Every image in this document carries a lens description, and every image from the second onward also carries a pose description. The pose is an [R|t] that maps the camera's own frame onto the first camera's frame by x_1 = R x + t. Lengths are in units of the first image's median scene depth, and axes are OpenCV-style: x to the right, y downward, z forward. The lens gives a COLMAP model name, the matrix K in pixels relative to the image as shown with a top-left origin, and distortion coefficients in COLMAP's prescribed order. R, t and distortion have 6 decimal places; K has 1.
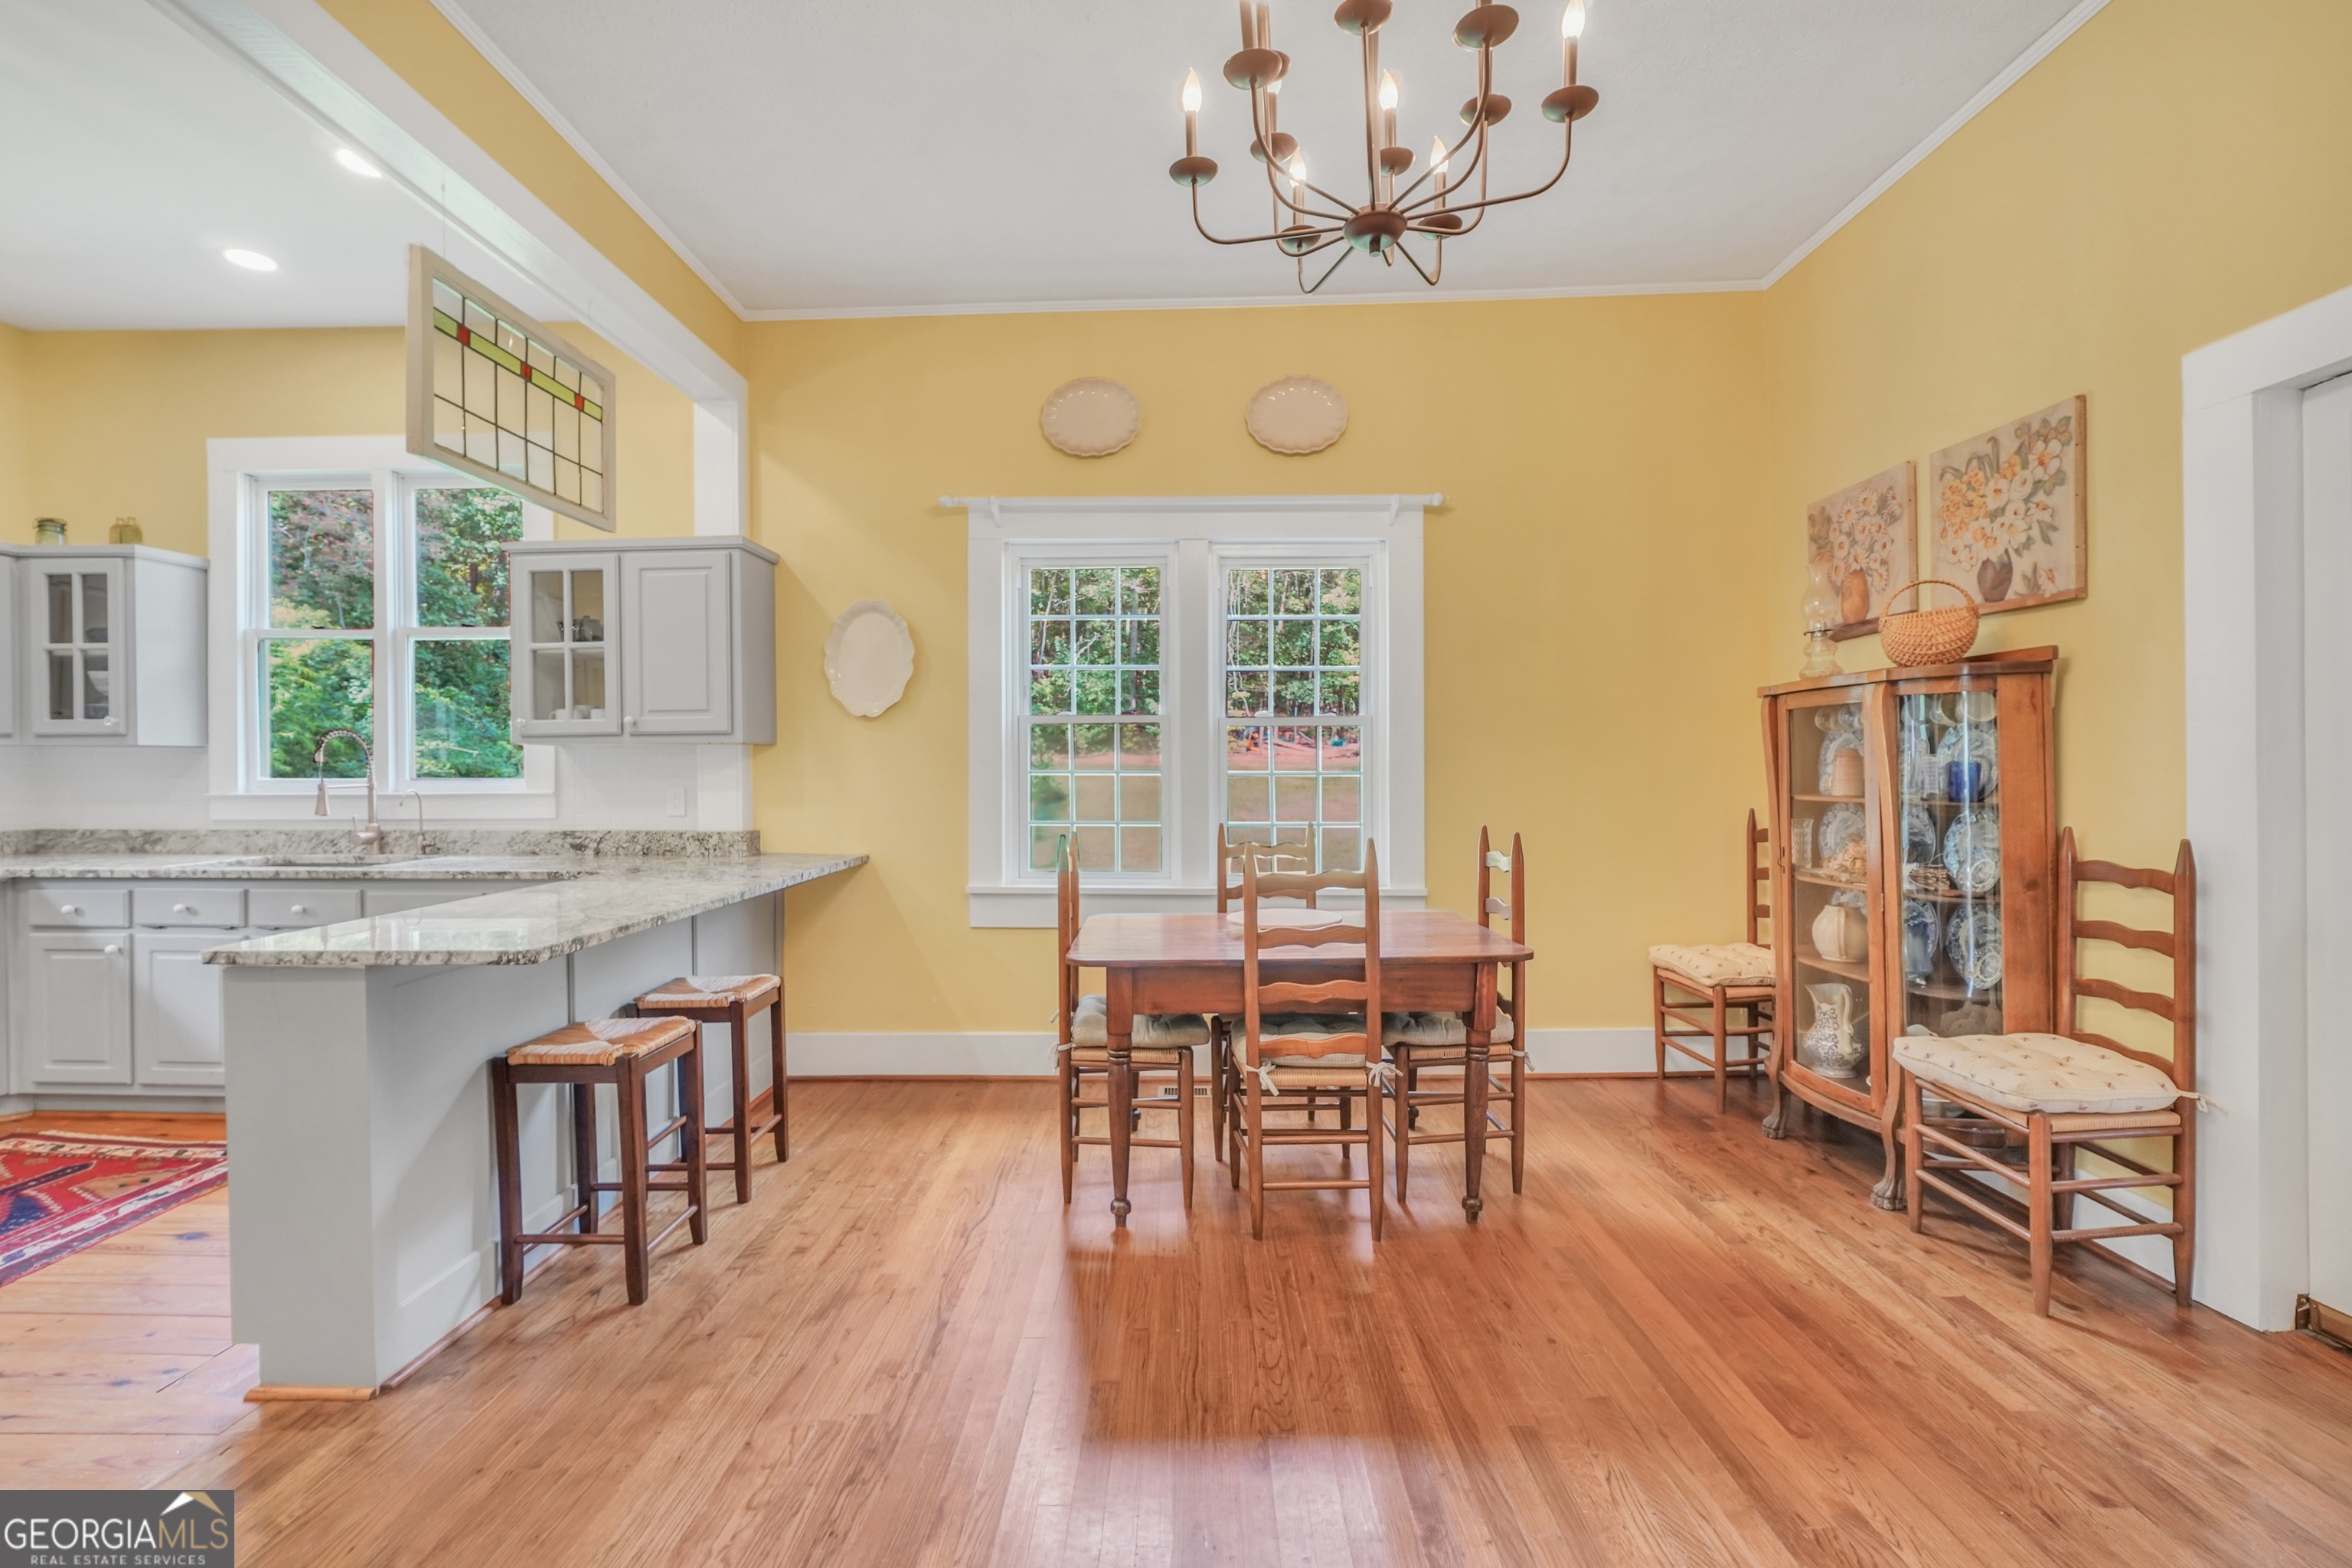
lens RADIAL K [[1005.0, 0, 1191.9], [0, 1005.0, 777.5], [0, 0, 1]] dist [-0.008897, 0.001143]
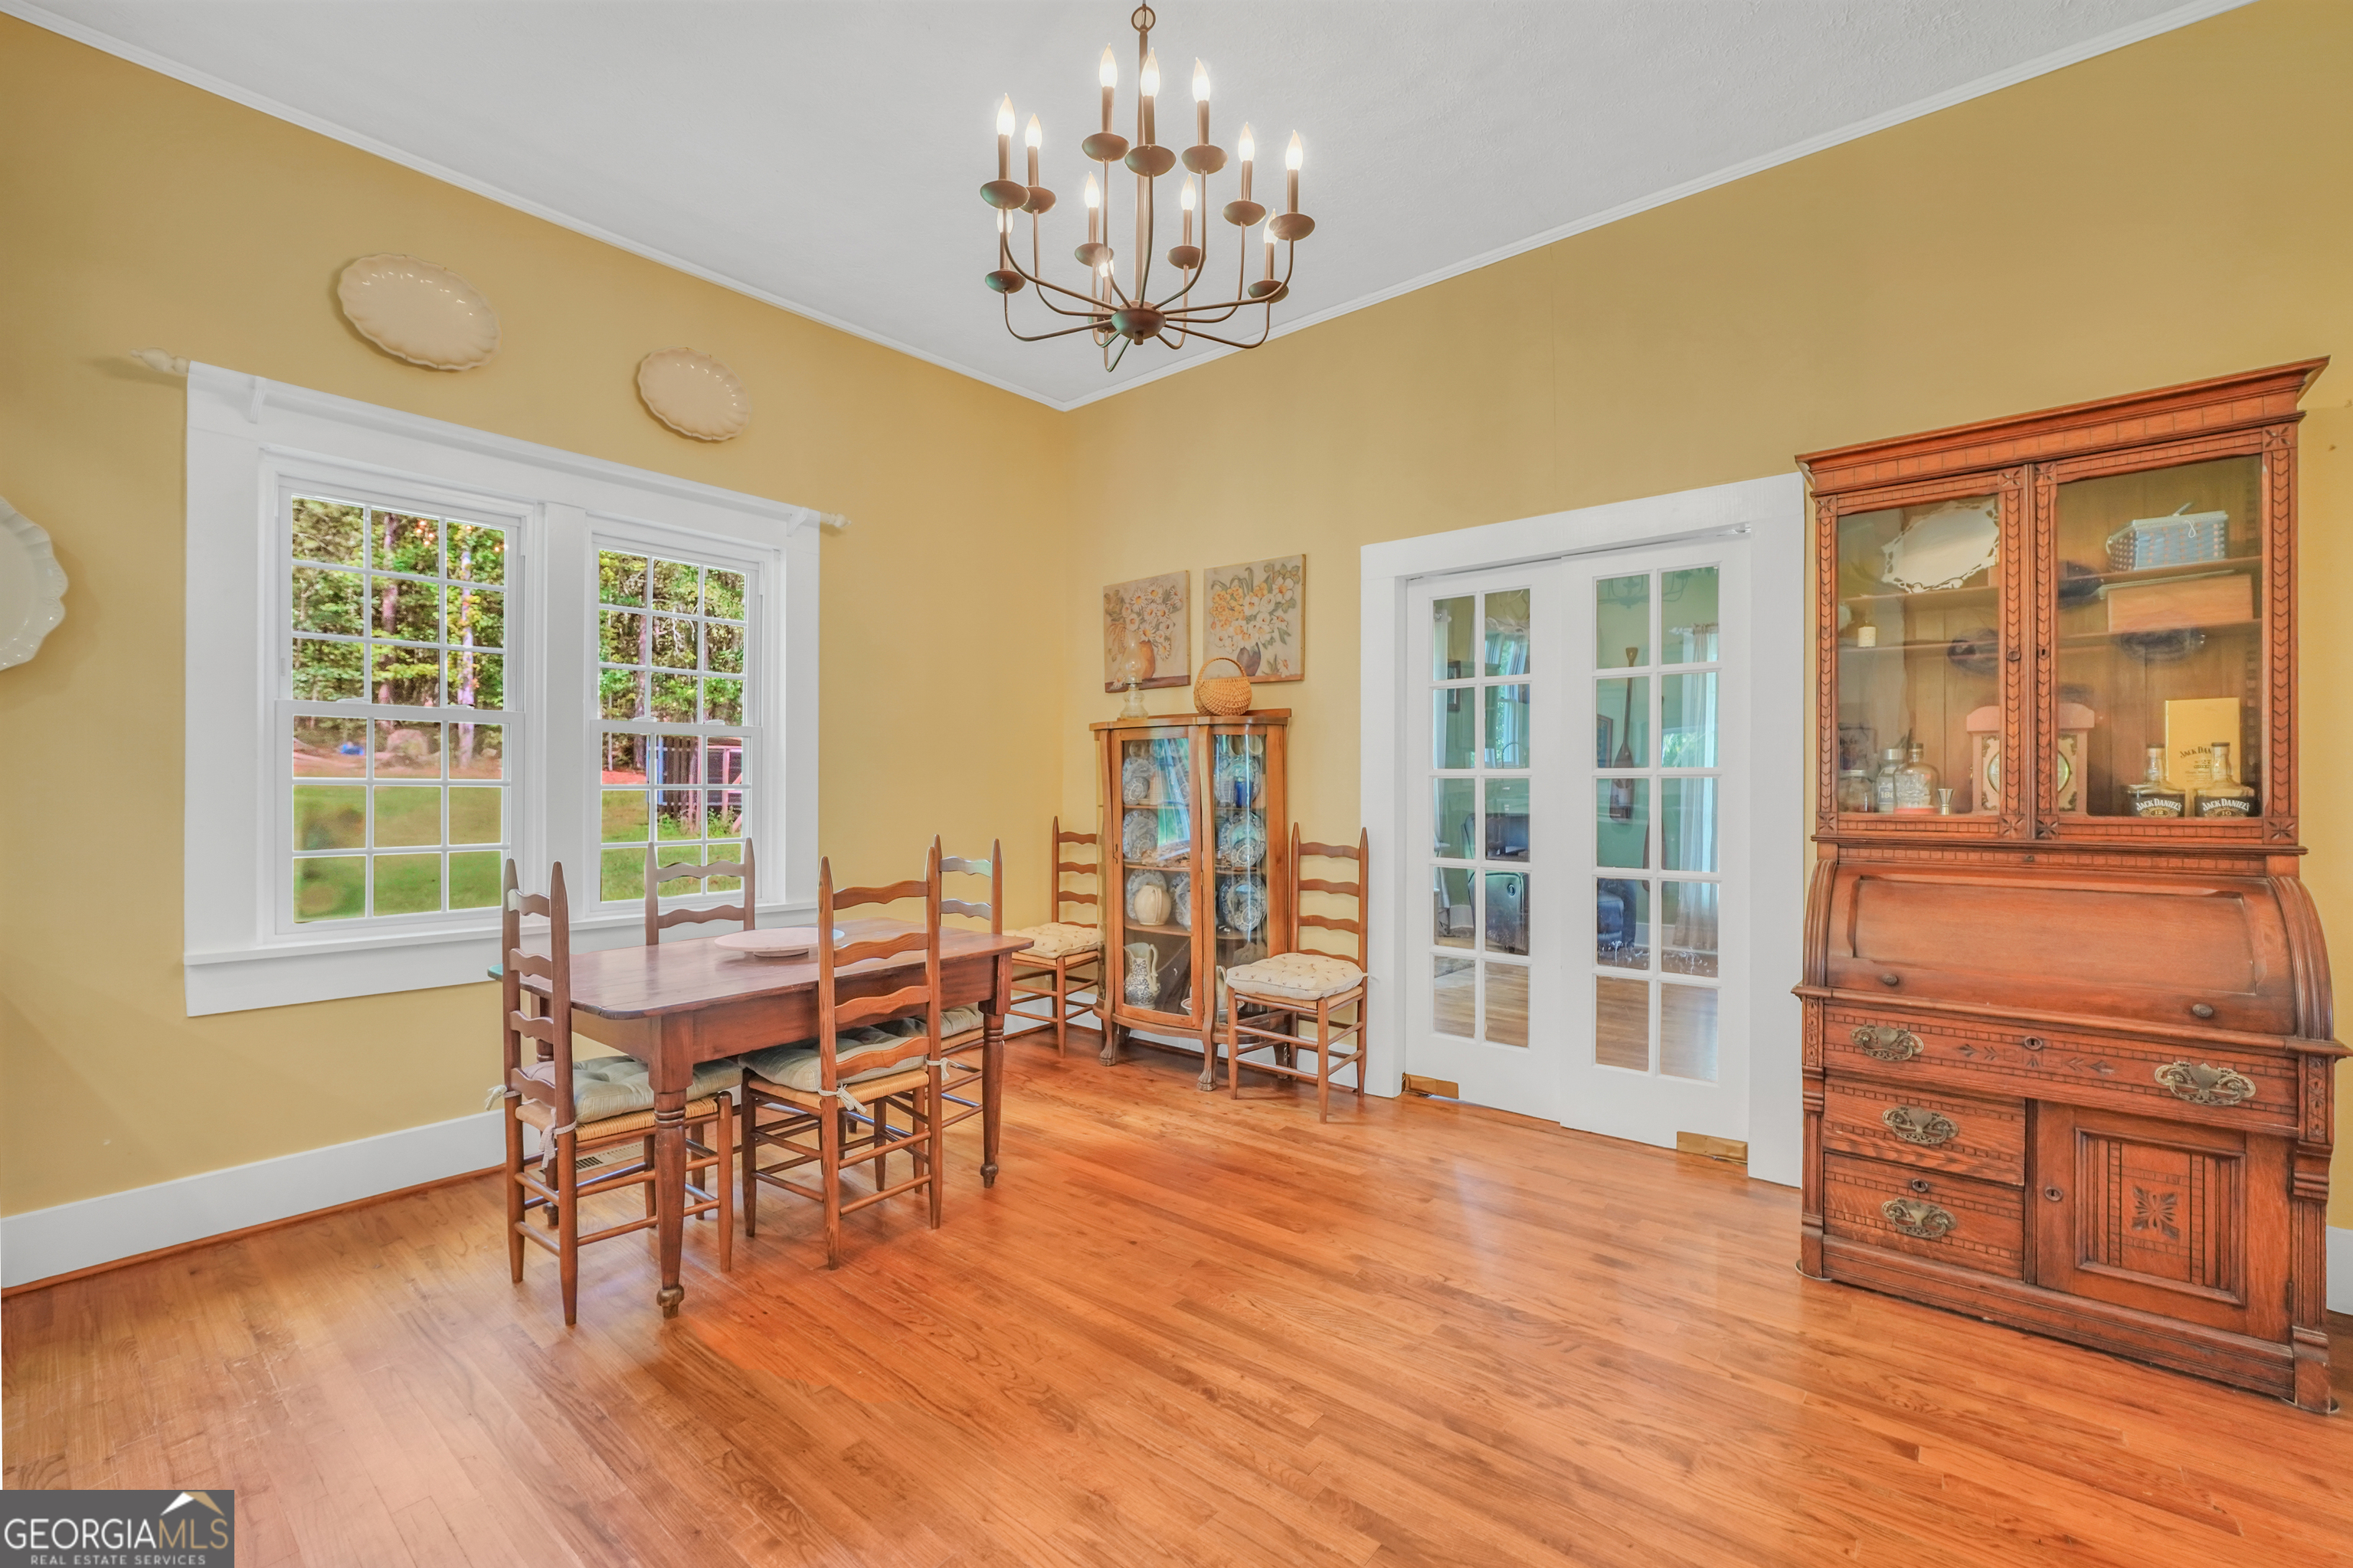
lens RADIAL K [[1005.4, 0, 1100.6], [0, 1005.4, 798.1], [0, 0, 1]] dist [-0.008897, 0.001143]
pose [[0.649711, -0.001692, 0.760179, -0.483828], [-0.001190, 0.999994, 0.003243, 0.004544], [-0.760180, -0.003011, 0.649705, 0.169810]]
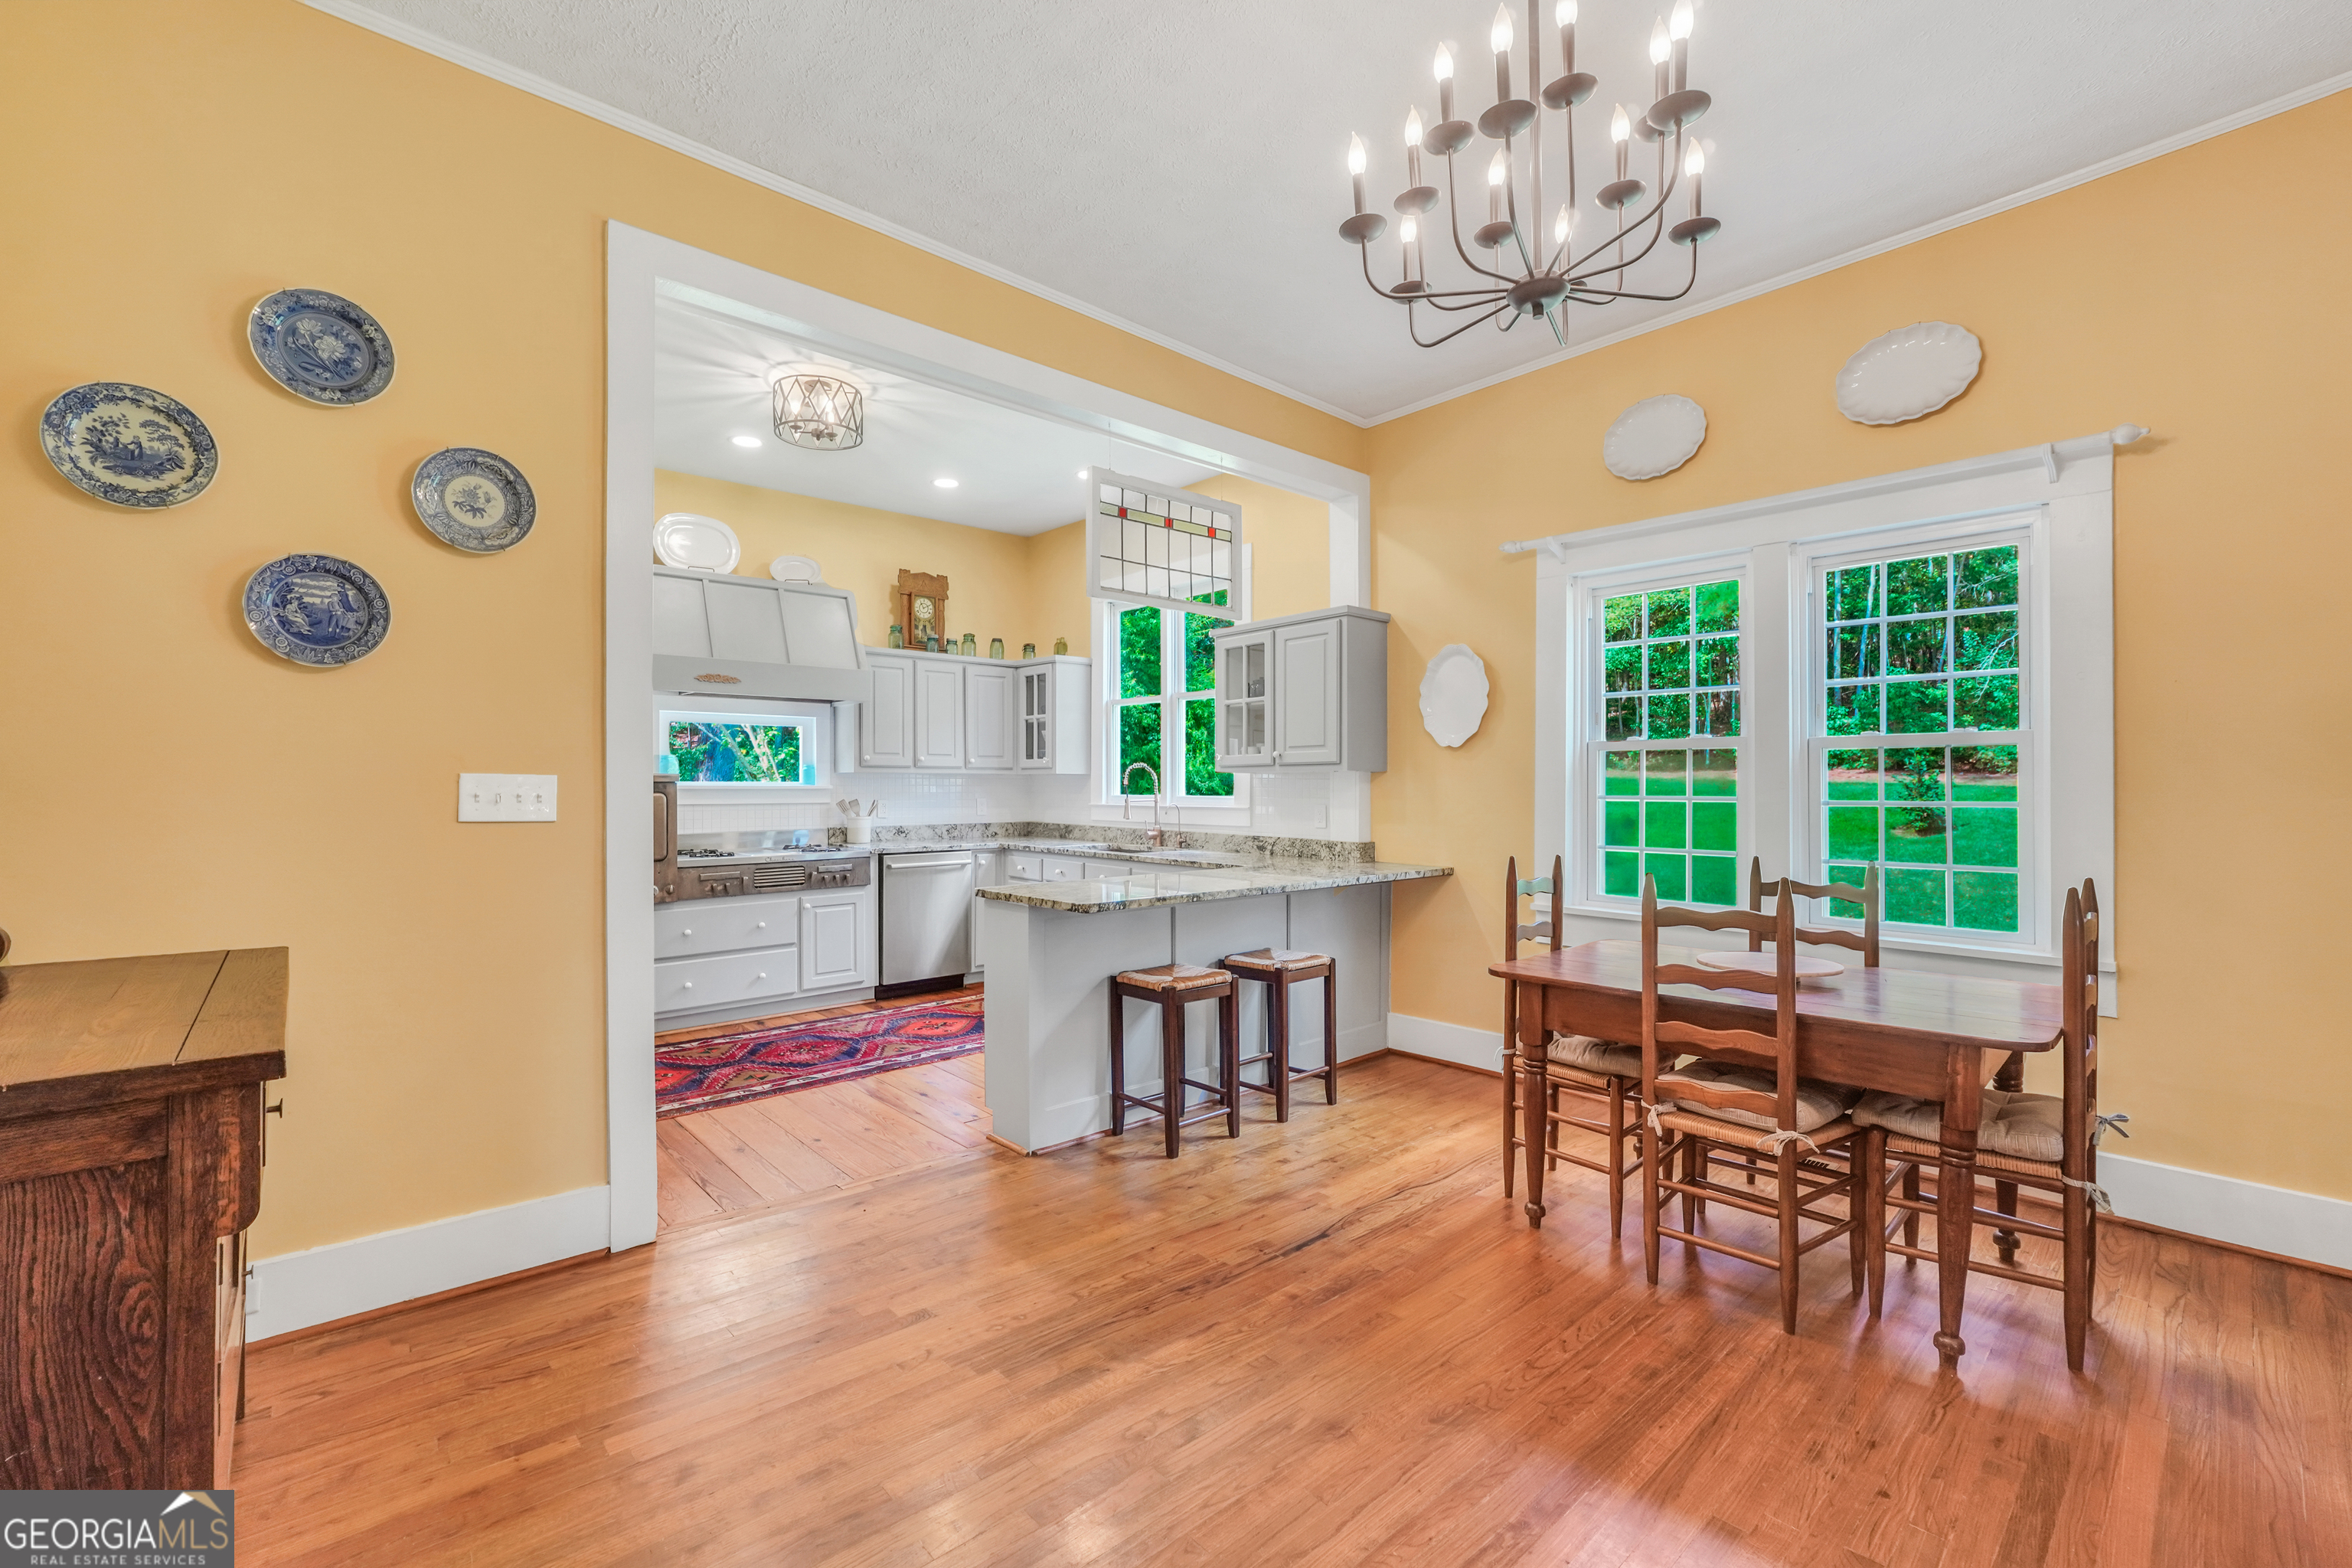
lens RADIAL K [[1005.0, 0, 1193.7], [0, 1005.0, 781.1], [0, 0, 1]] dist [-0.008897, 0.001143]
pose [[0.689909, 0.002497, -0.723891, 0.440649], [-0.015519, 0.999815, -0.011341, -0.006036], [0.723729, 0.019058, 0.689821, 0.003333]]
